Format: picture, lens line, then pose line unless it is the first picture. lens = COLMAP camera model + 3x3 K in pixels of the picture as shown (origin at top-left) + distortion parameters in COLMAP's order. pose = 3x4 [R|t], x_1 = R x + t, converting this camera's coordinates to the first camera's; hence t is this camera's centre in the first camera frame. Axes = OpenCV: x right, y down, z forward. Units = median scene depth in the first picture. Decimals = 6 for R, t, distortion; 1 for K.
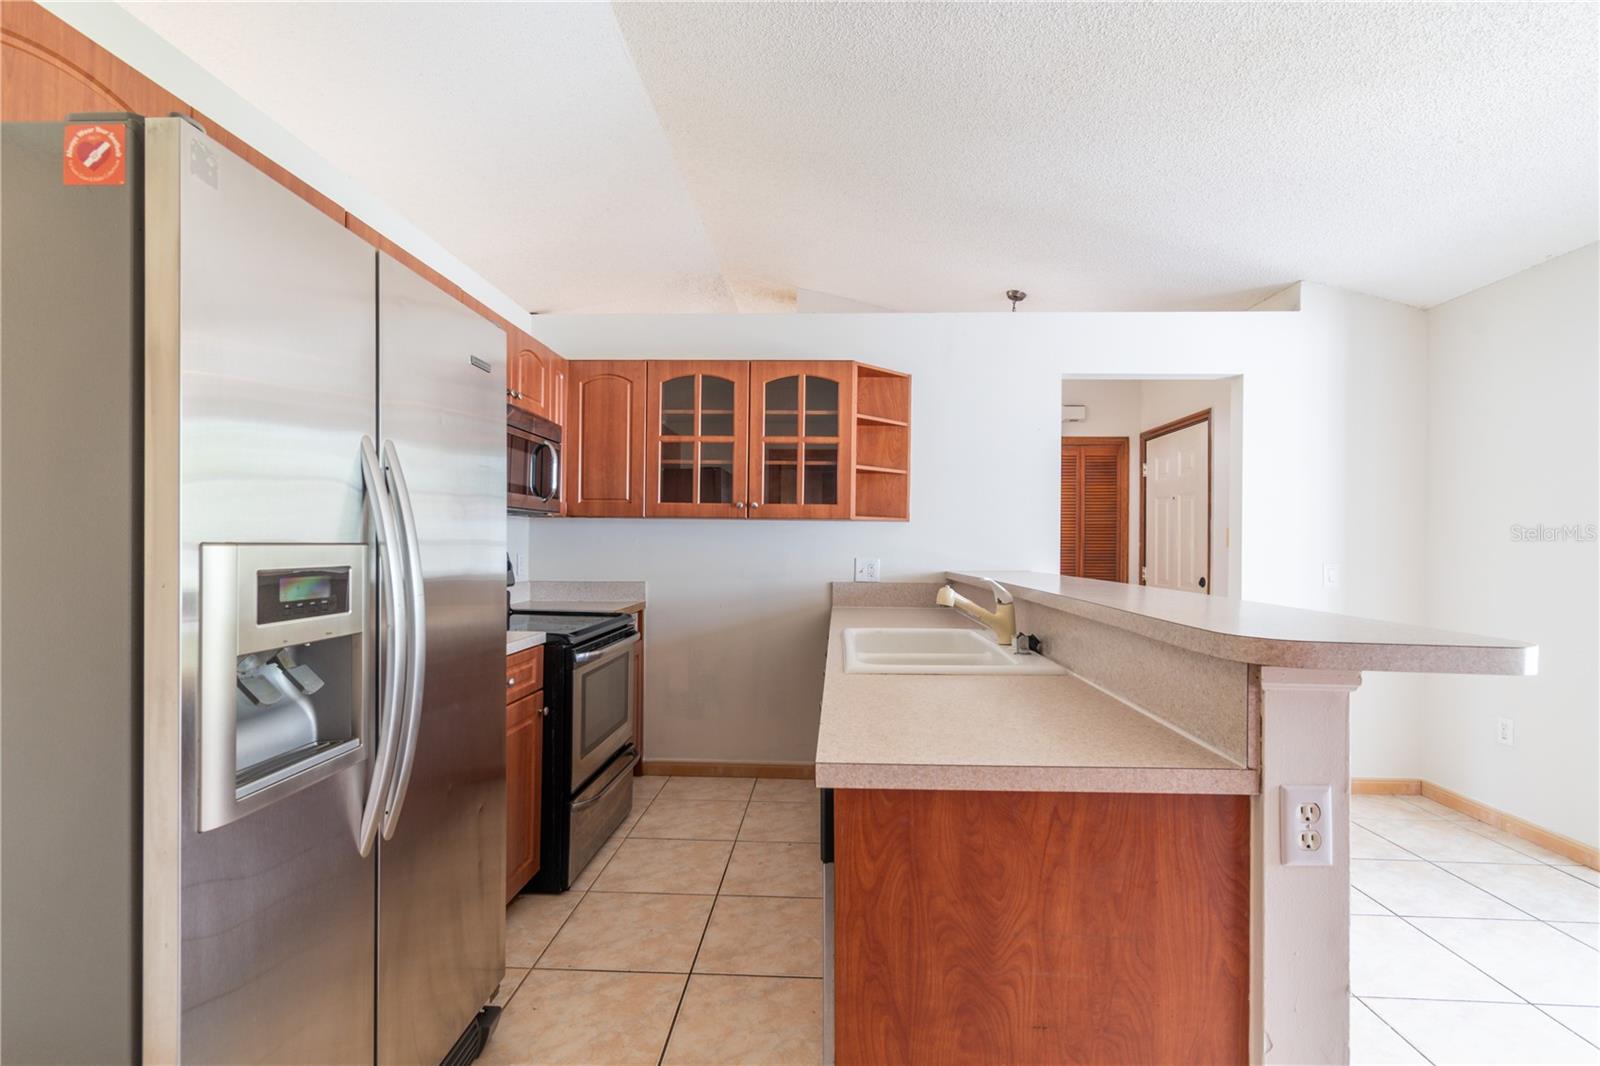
lens RADIAL K [[740.2, 0, 771.6], [0, 740.2, 545.4], [0, 0, 1]] dist [0.003553, 0.000611]
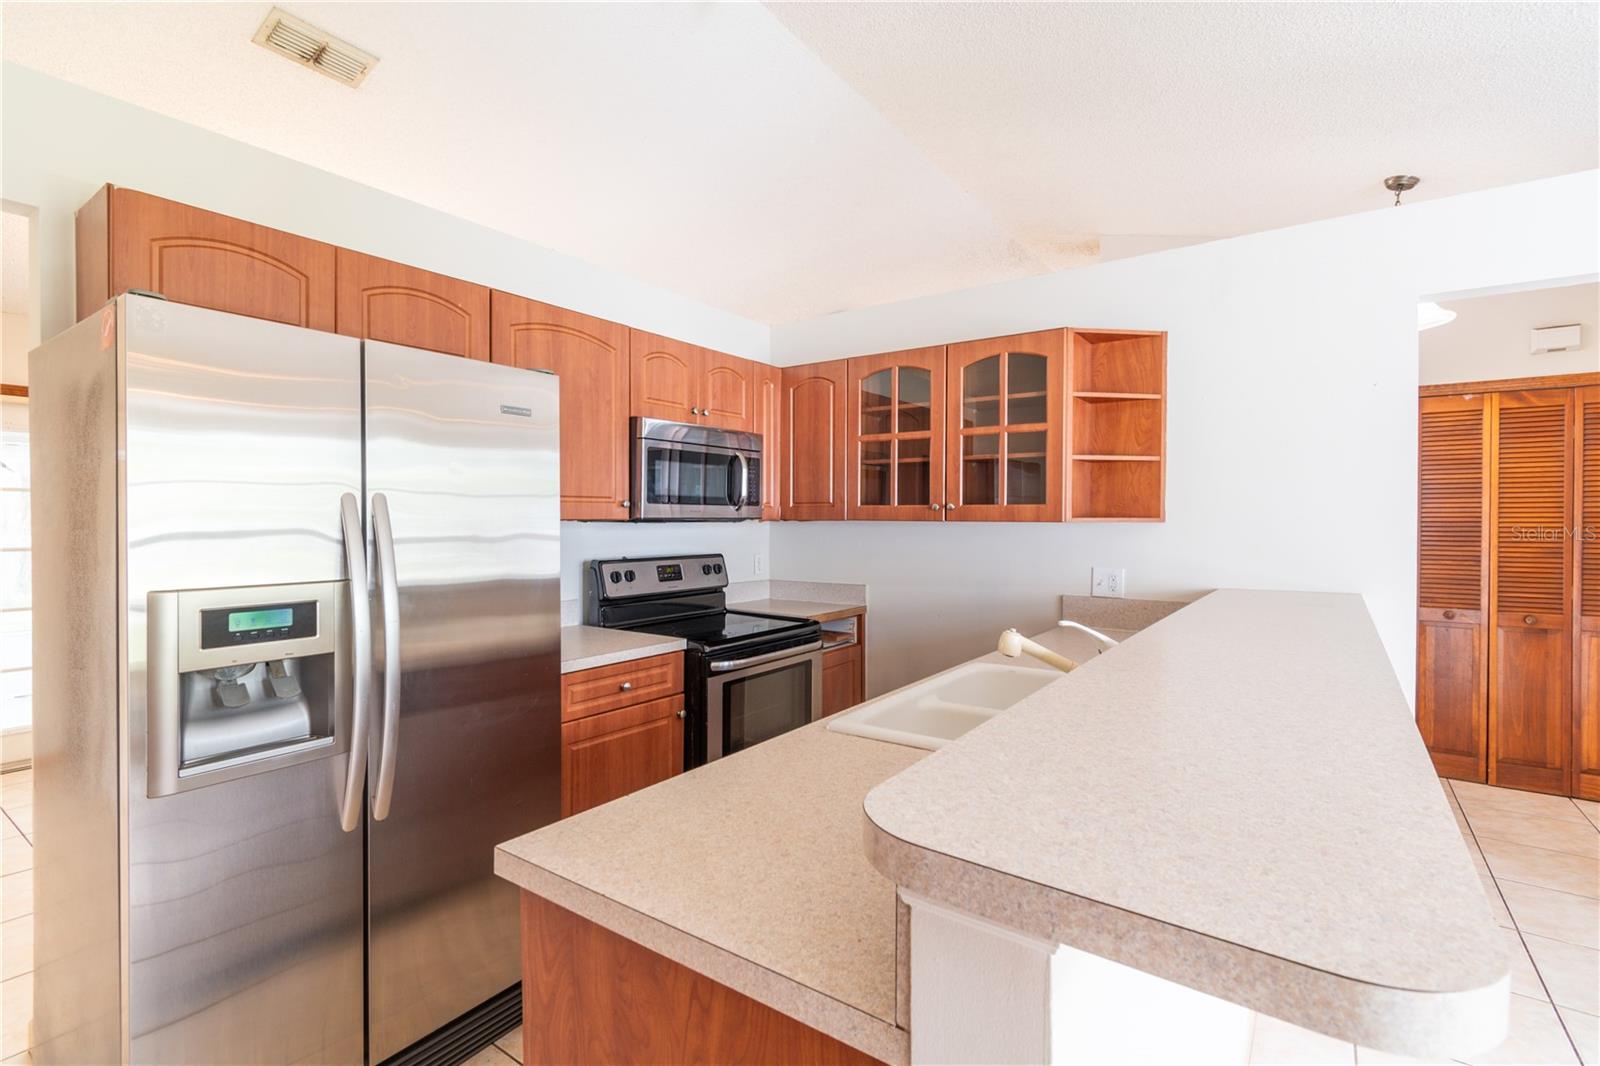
lens RADIAL K [[740.2, 0, 792.6], [0, 740.2, 525.3], [0, 0, 1]] dist [0.003553, 0.000611]
pose [[0.834875, -0.002248, -0.550435, 0.305459], [0.006743, 0.999958, 0.006144, -0.038544], [0.550399, -0.008841, 0.834855, 0.150840]]
